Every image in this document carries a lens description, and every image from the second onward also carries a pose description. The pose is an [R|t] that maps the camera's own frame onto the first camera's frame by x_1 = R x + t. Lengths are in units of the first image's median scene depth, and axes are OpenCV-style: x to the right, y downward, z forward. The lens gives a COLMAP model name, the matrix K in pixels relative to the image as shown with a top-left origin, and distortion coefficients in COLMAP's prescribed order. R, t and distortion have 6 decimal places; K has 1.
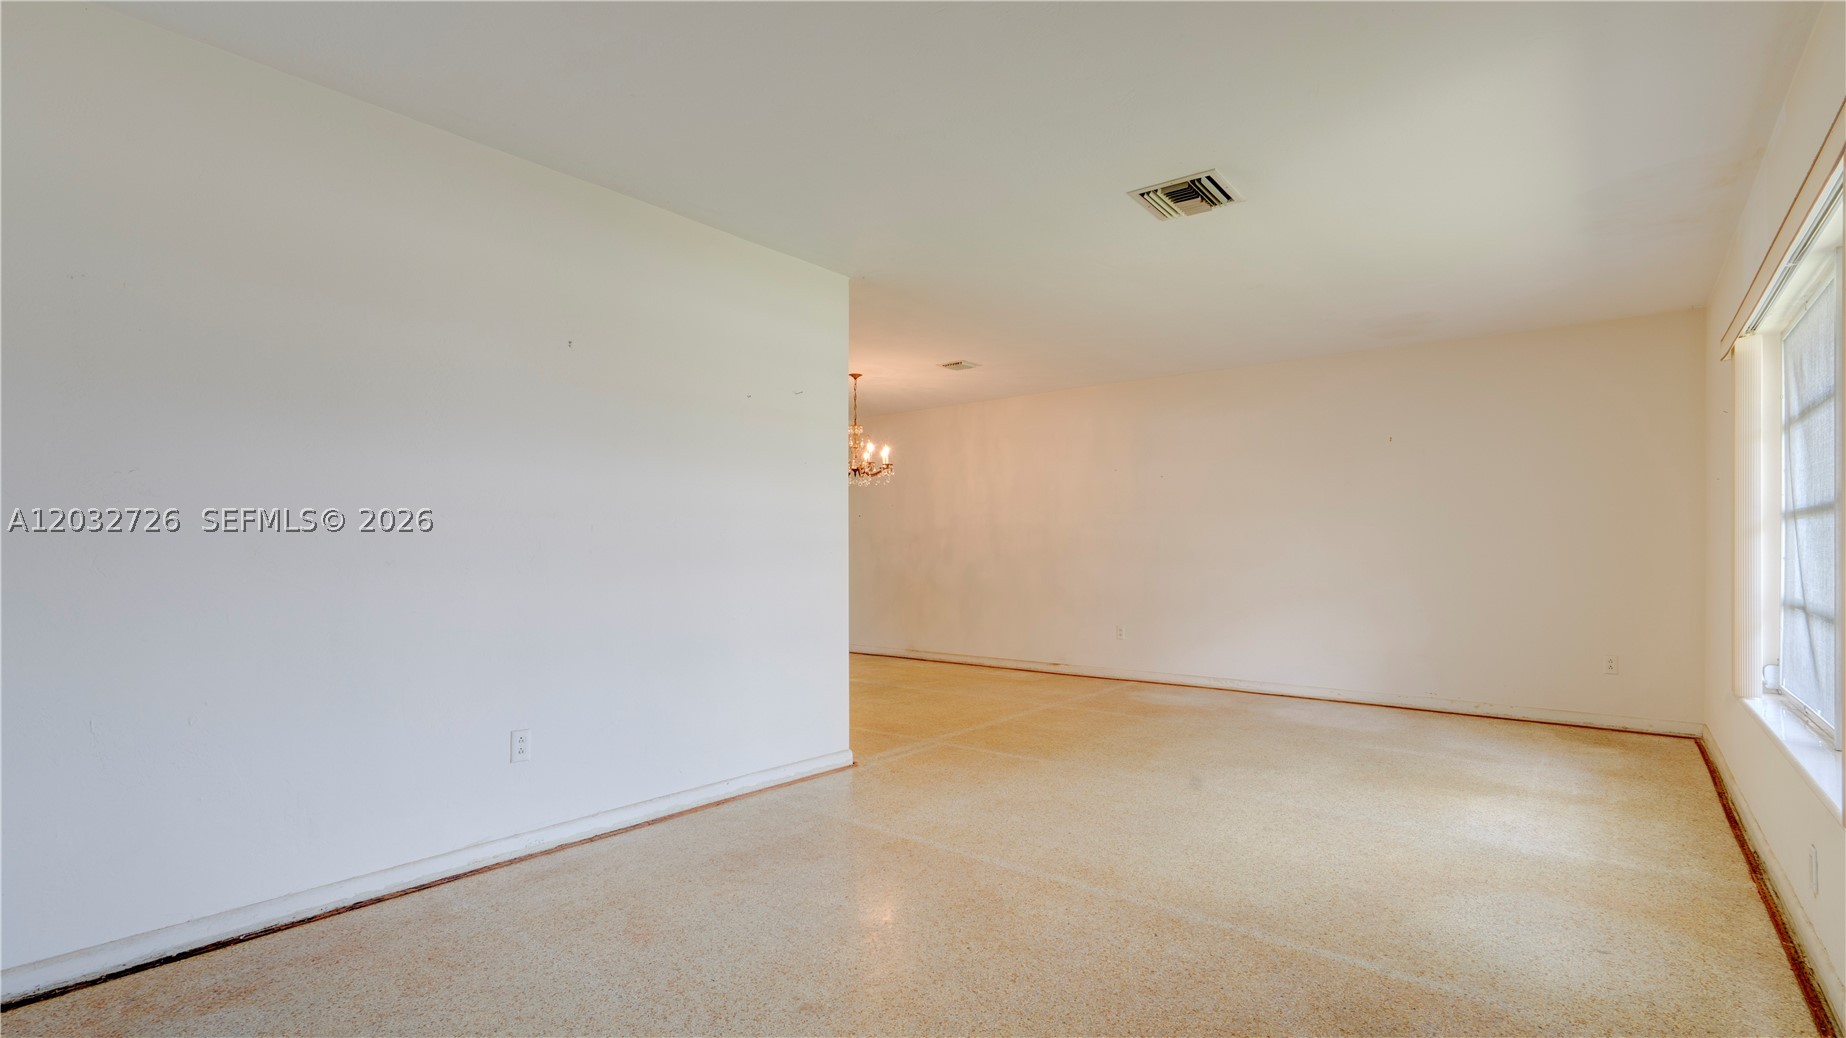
lens RADIAL K [[858.2, 0, 925.9], [0, 858.2, 553.8], [0, 0, 1]] dist [-0.002675, 0.000186]
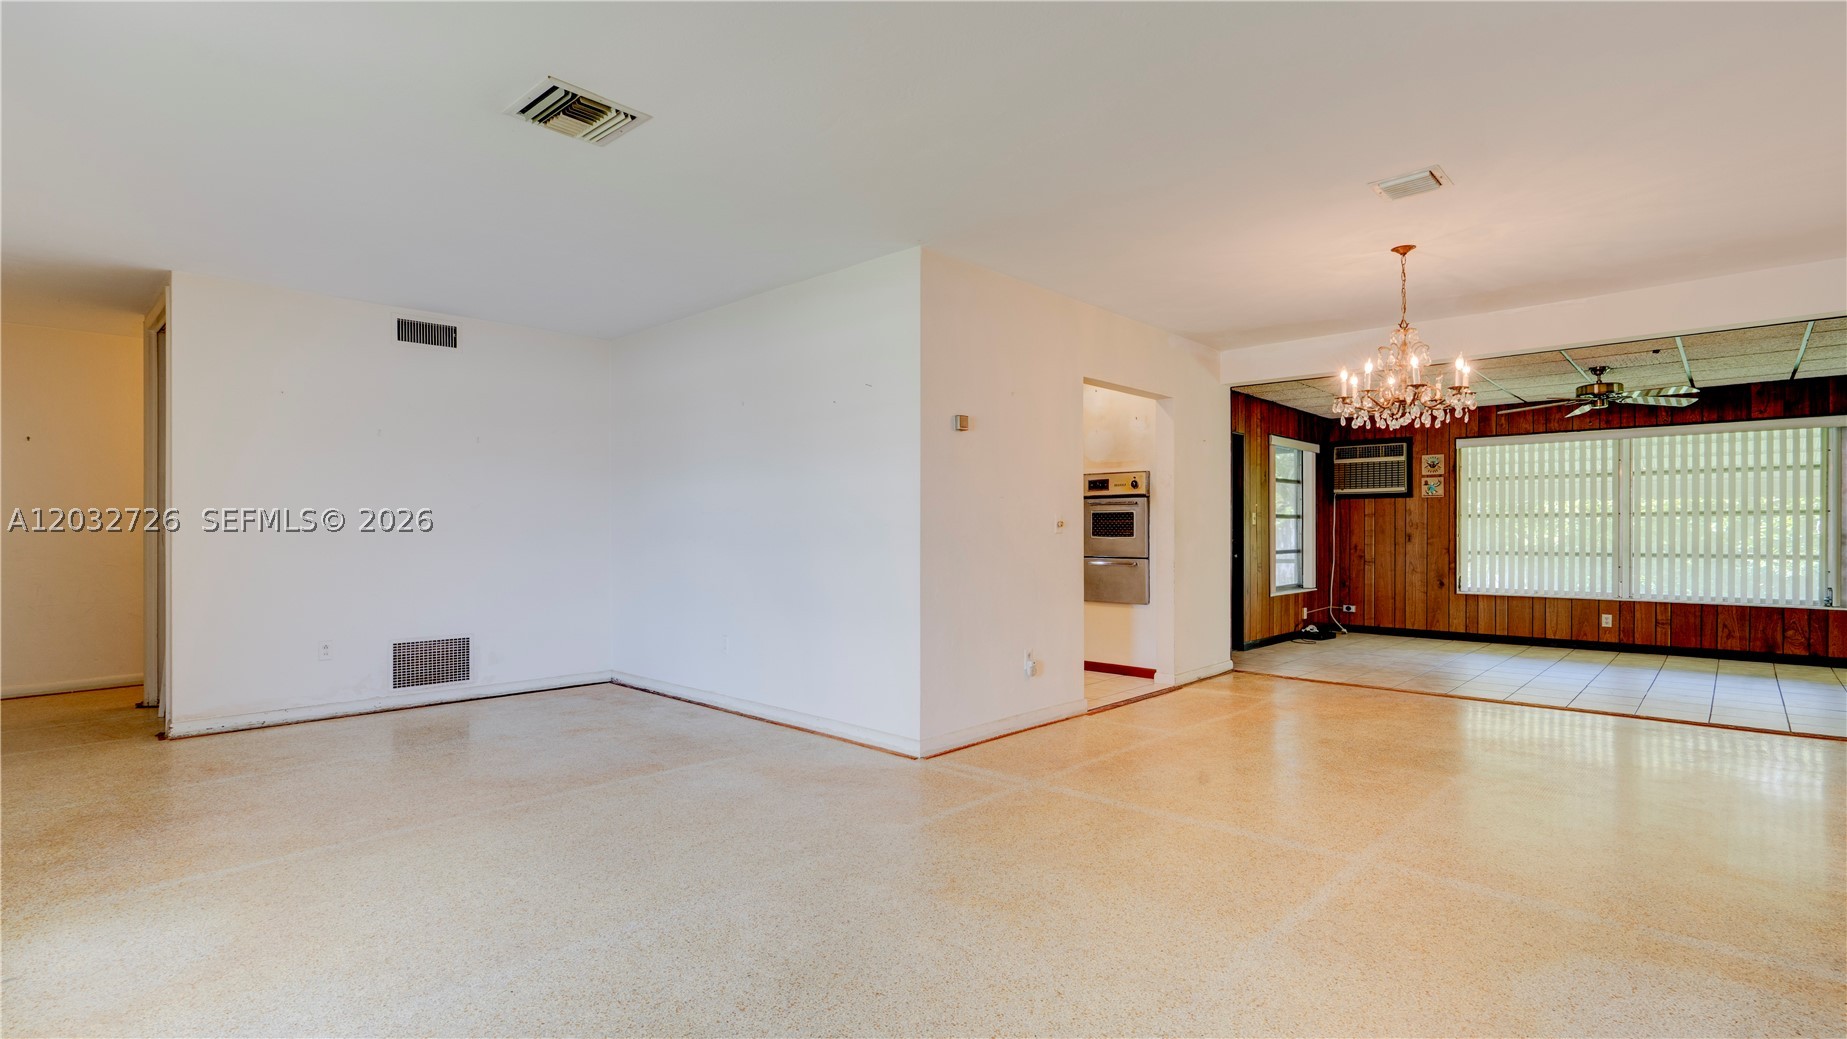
lens RADIAL K [[866.1, 0, 935.2], [0, 866.1, 521.9], [0, 0, 1]] dist [-0.002372, 0.000120]
pose [[-0.077459, -0.008369, -0.996960, 1.268680], [-0.001519, 0.999965, -0.008277, -0.010079], [0.996994, 0.000874, -0.077469, 1.593620]]
